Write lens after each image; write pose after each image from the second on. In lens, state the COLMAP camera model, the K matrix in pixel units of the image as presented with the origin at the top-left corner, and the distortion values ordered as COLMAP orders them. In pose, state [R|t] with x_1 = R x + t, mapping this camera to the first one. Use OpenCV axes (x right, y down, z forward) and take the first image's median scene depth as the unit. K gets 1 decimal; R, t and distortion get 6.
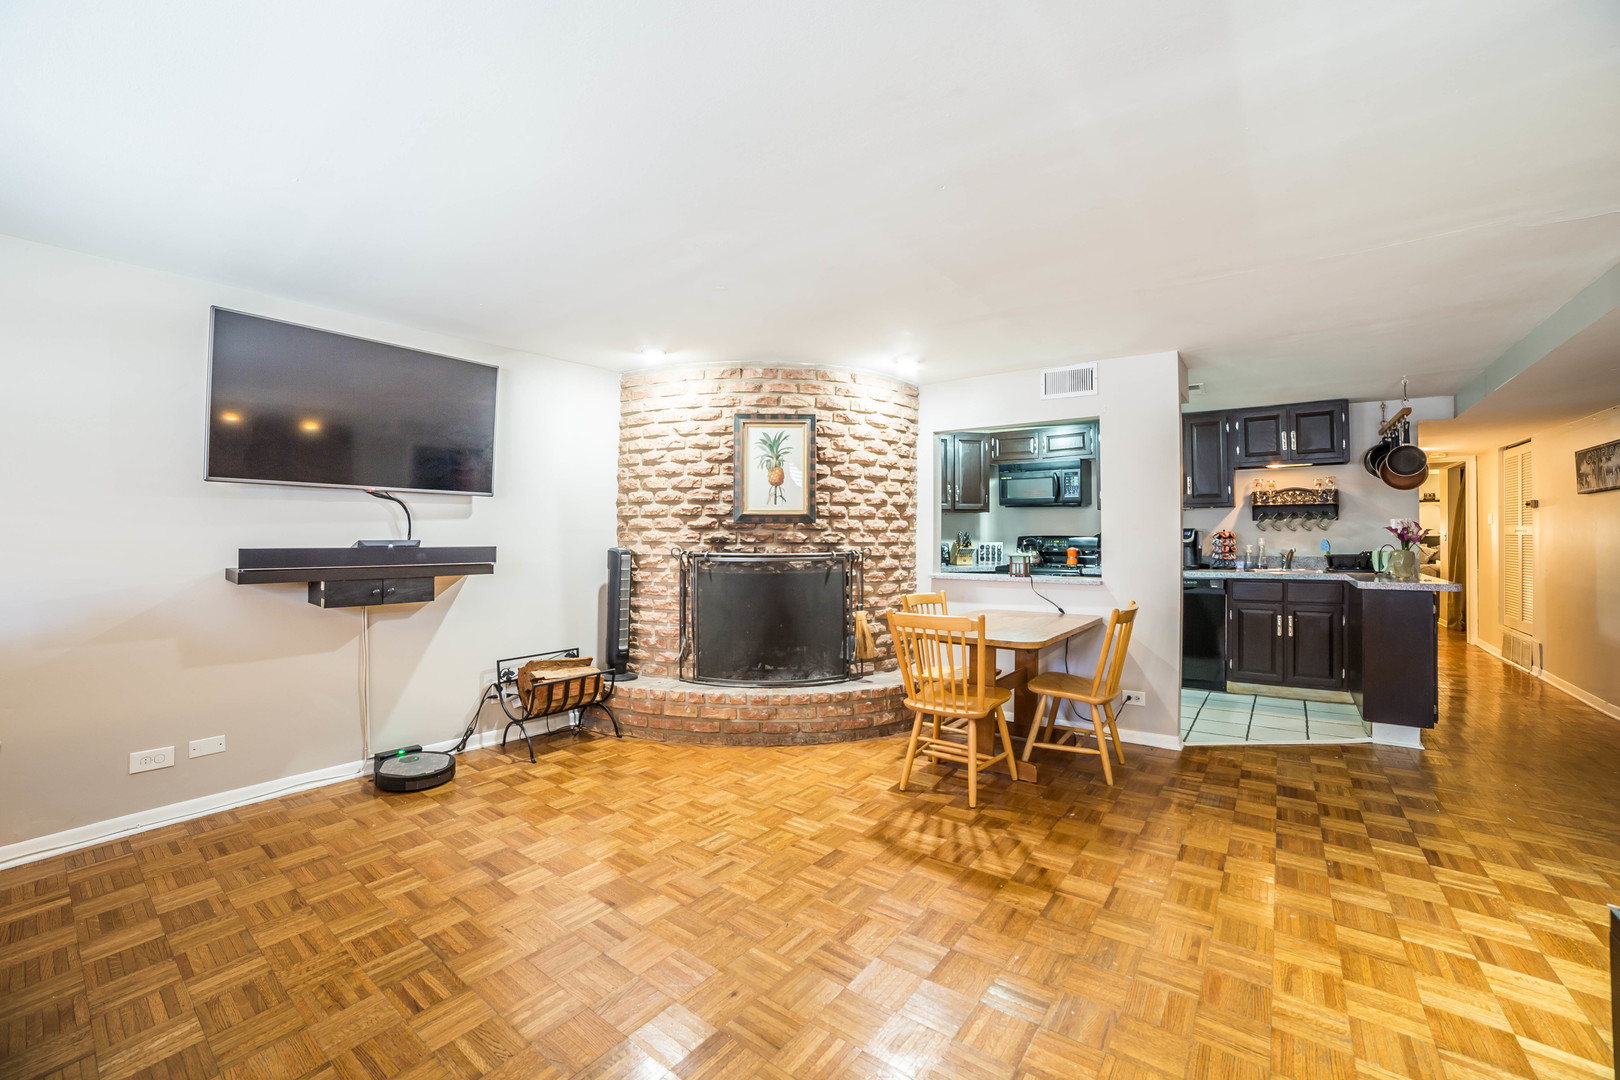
lens RADIAL K [[662.3, 0, 819.7], [0, 662.3, 528.9], [0, 0, 1]] dist [-0.089778, 0.032407]
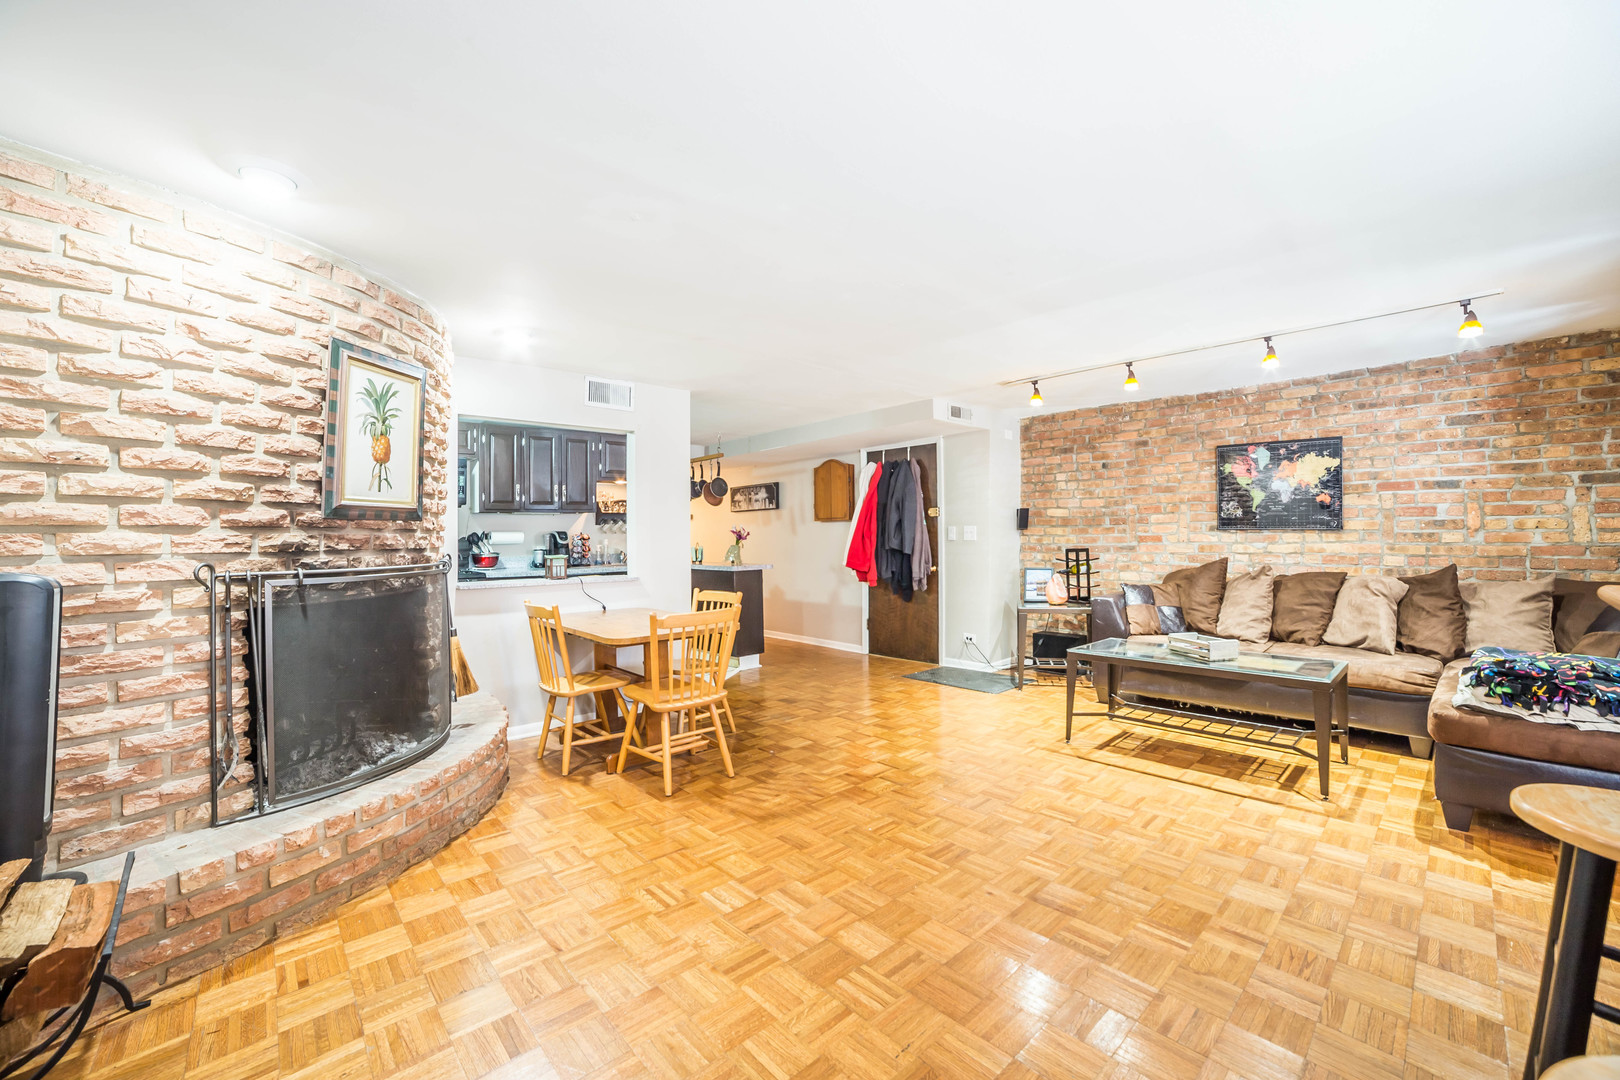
lens RADIAL K [[662.3, 0, 819.7], [0, 662.3, 528.9], [0, 0, 1]] dist [-0.089778, 0.032407]
pose [[0.181771, 0.007651, 0.983311, -0.605011], [0.000250, 0.999969, -0.007827, 0.004849], [-0.983341, 0.001669, 0.181764, 0.453561]]
